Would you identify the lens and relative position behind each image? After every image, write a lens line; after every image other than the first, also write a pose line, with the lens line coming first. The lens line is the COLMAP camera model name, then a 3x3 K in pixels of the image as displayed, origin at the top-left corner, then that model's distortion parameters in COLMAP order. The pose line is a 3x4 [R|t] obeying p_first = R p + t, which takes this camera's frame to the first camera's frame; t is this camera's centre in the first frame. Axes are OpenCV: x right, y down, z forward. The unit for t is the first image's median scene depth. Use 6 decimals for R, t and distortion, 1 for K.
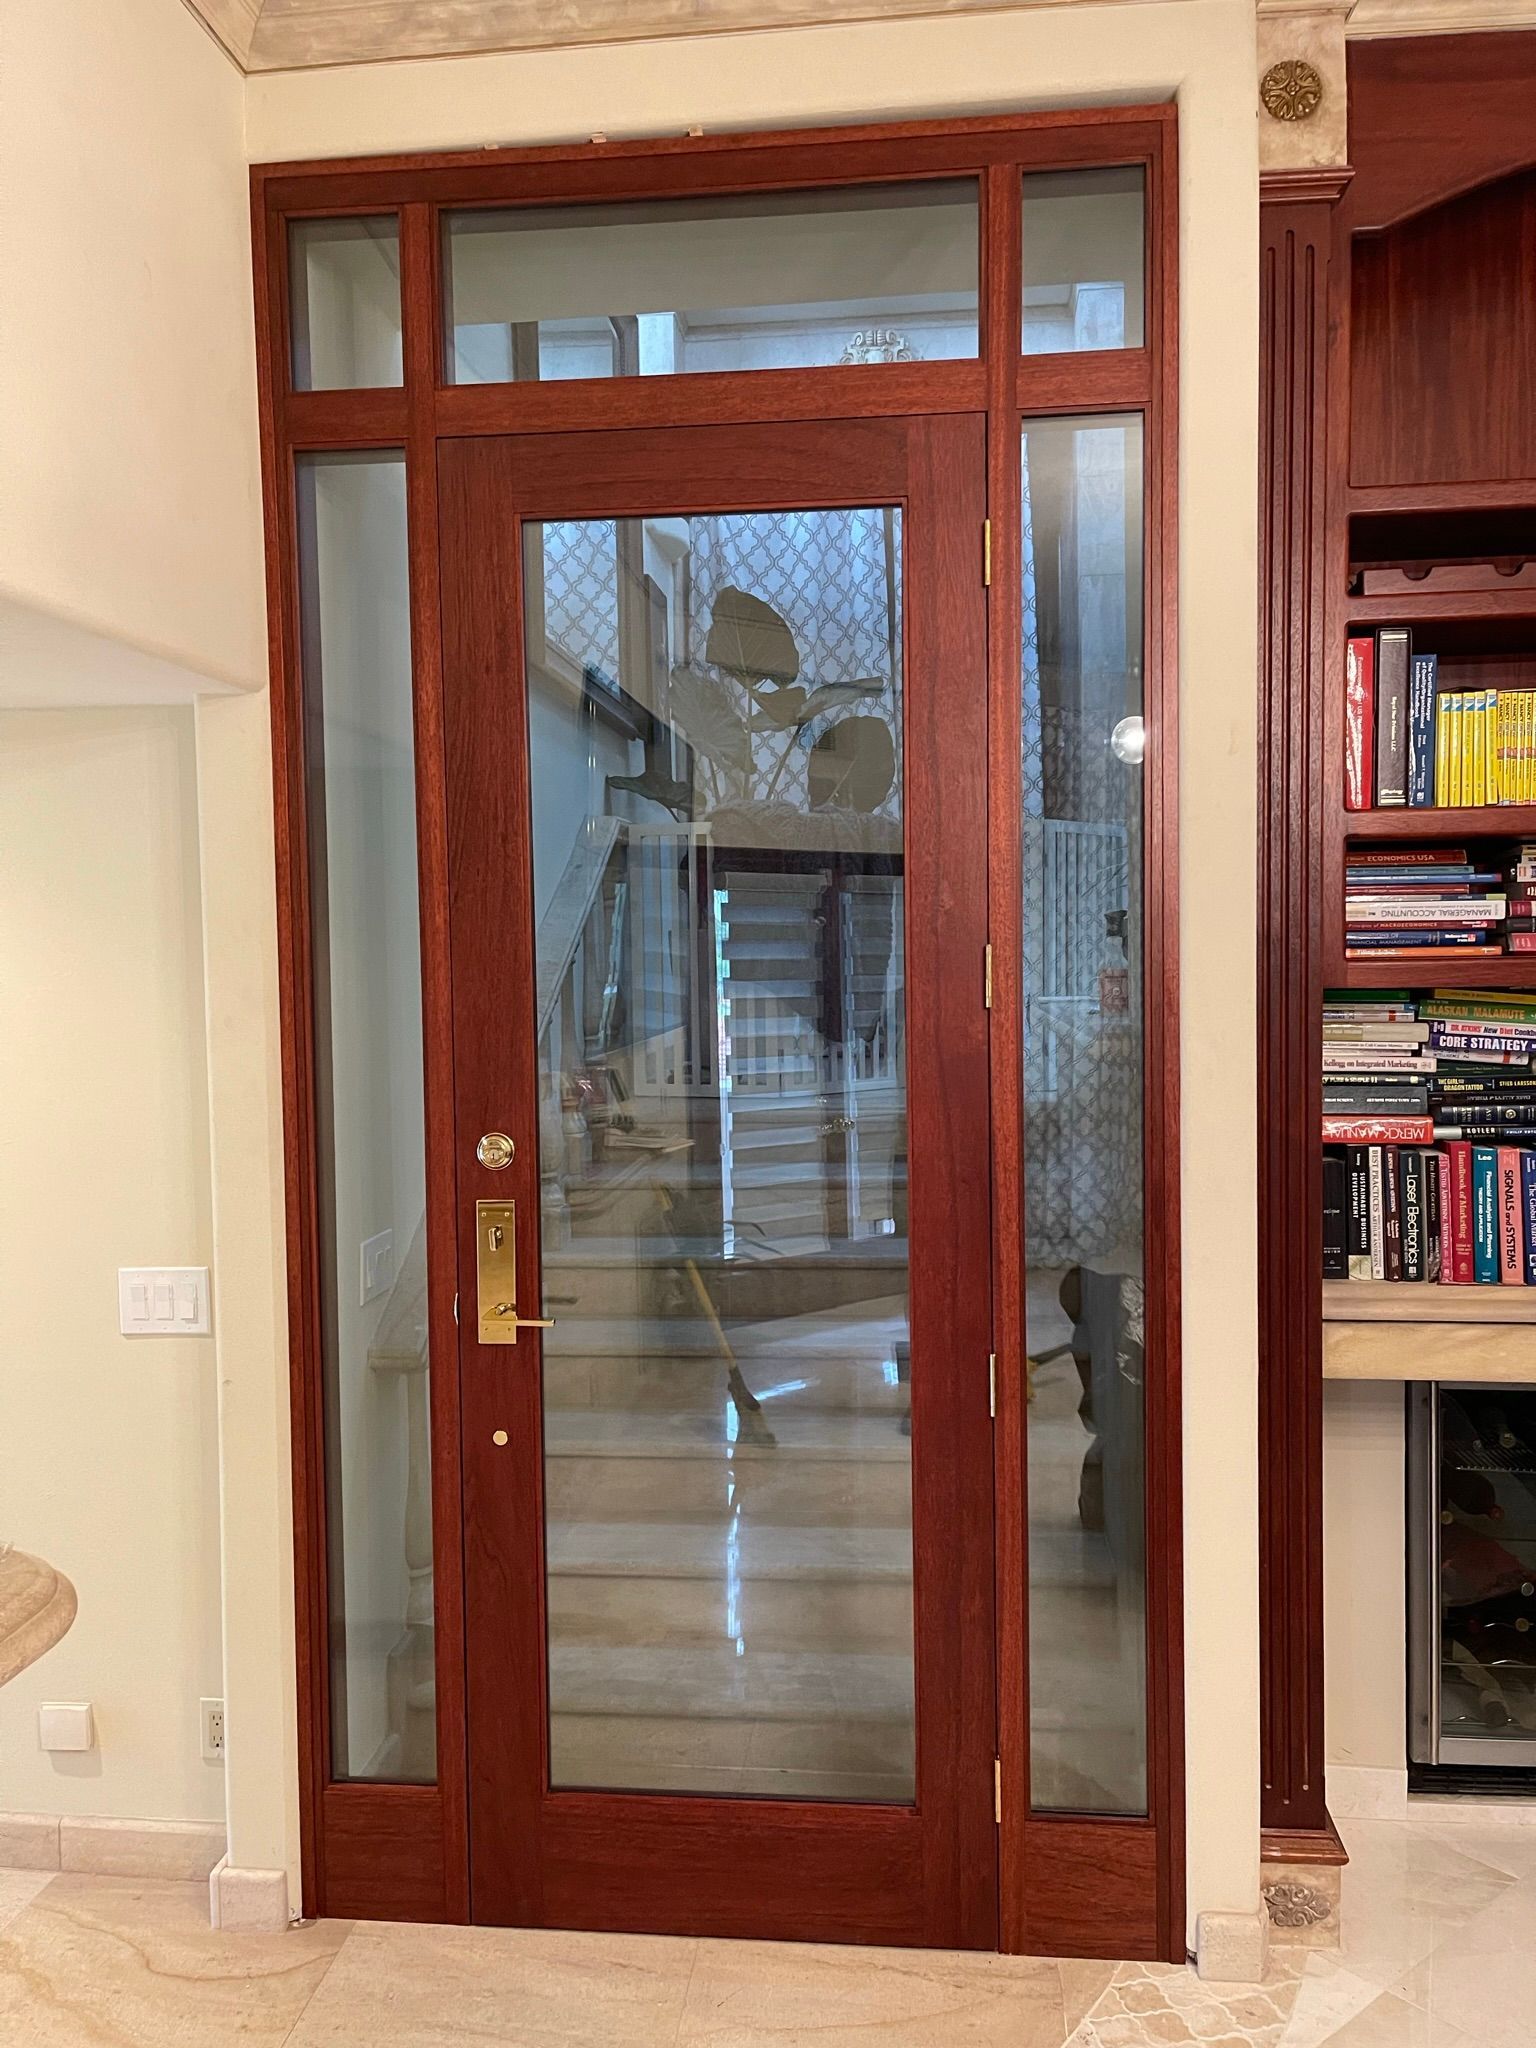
lens RADIAL K [[1469.9, 0, 768.0], [0, 1469.9, 1024.0], [0, 0, 1]] dist [0.037476, -0.035412]
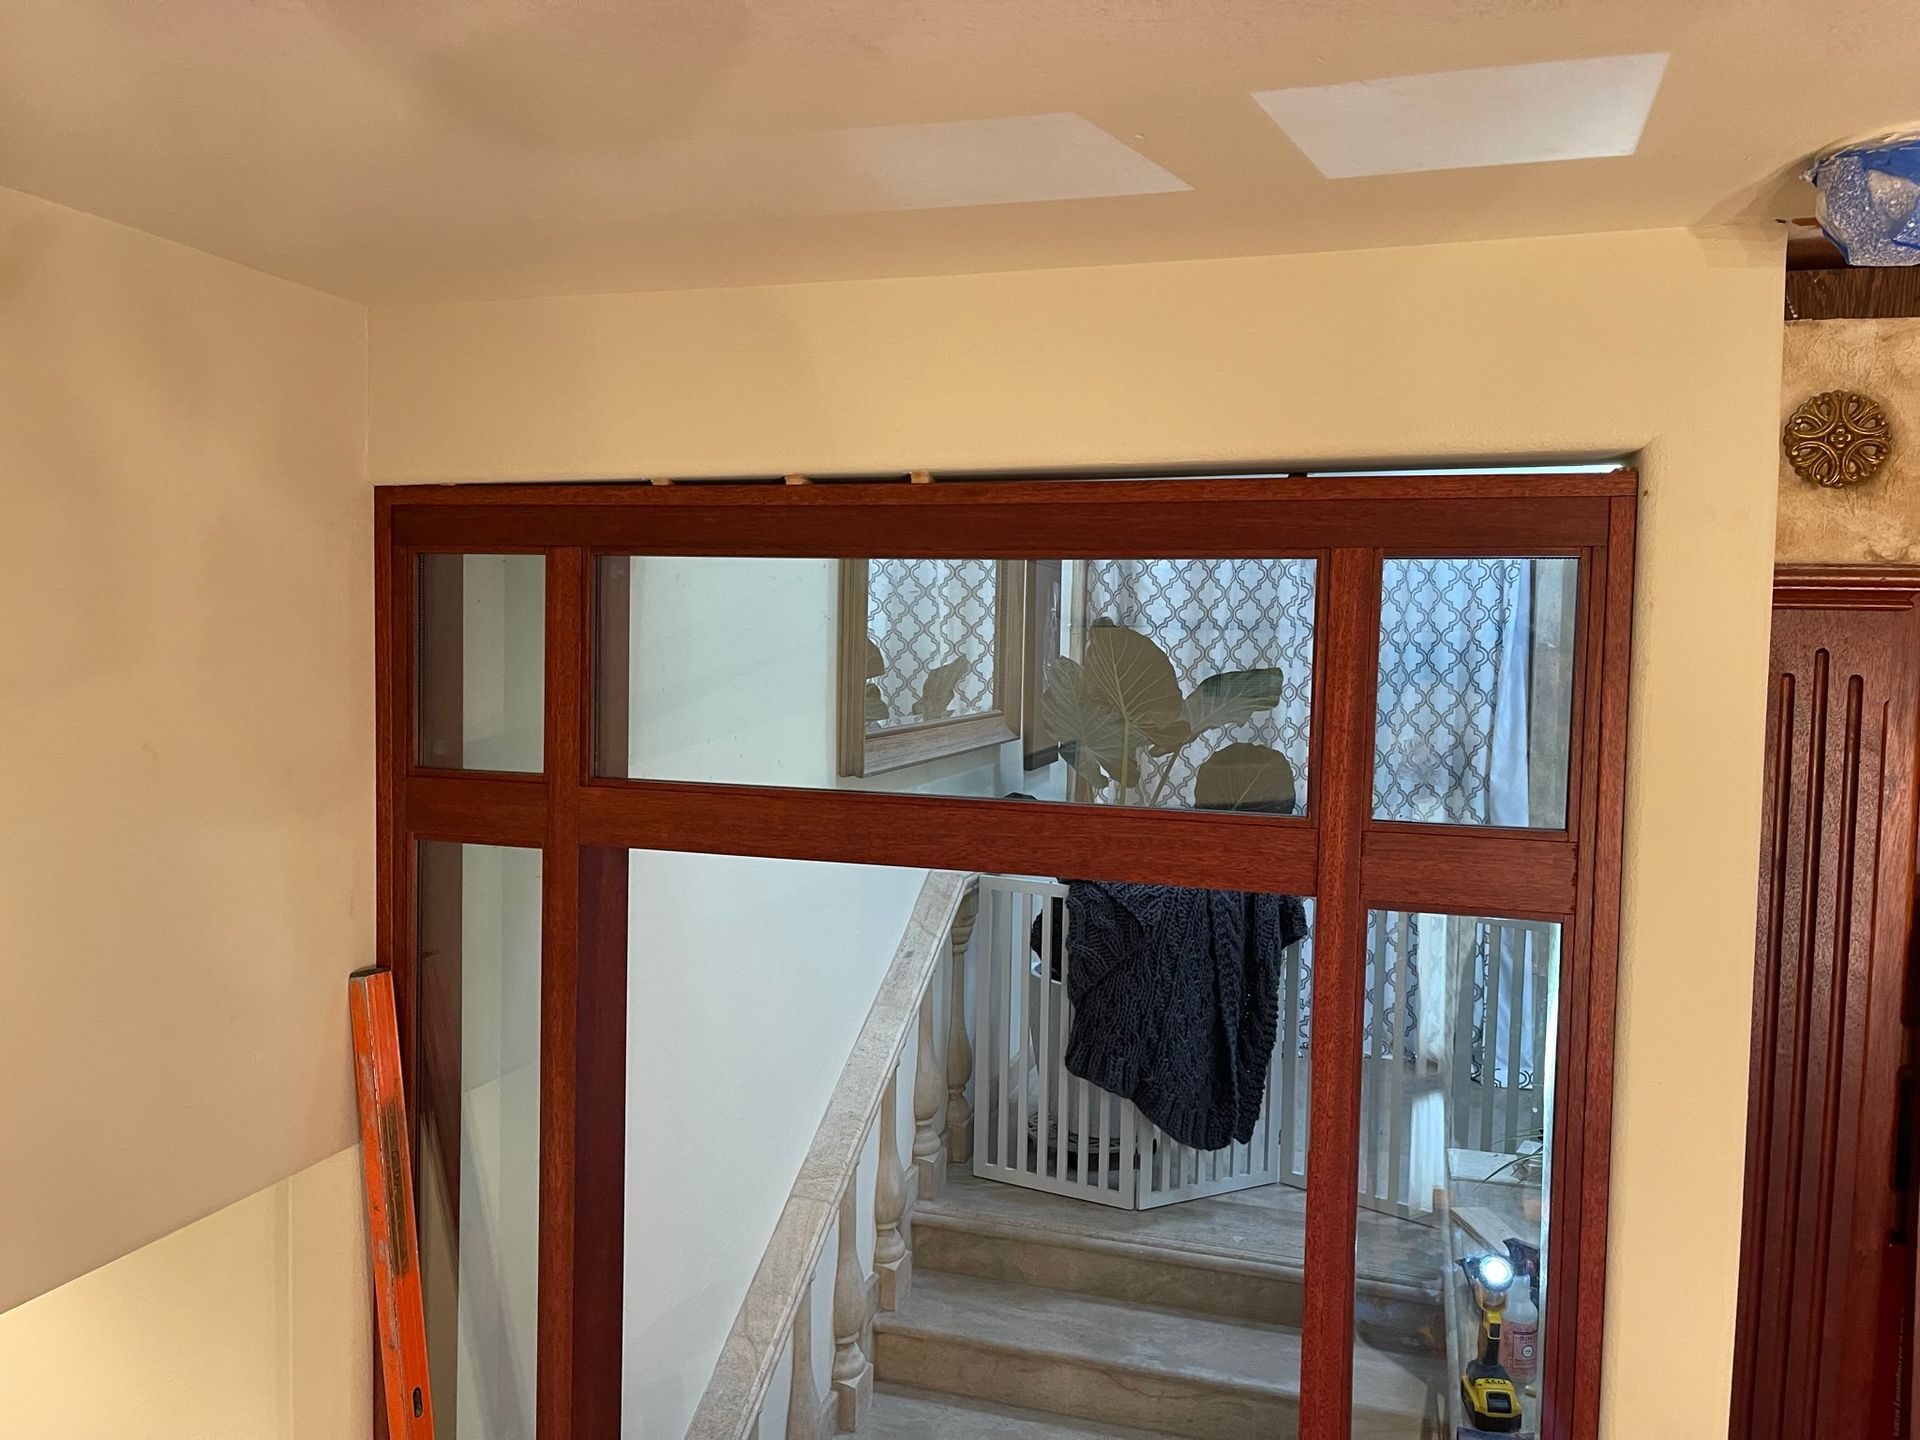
lens RADIAL K [[1445.7, 0, 955.1], [0, 1445.7, 723.5], [0, 0, 1]] dist [0.035537, -0.036230]
pose [[0.978154, 0.051815, -0.201320, 0.116524], [-0.048596, 0.998600, 0.020906, -0.499402], [0.202121, -0.010666, 0.979302, 0.316202]]
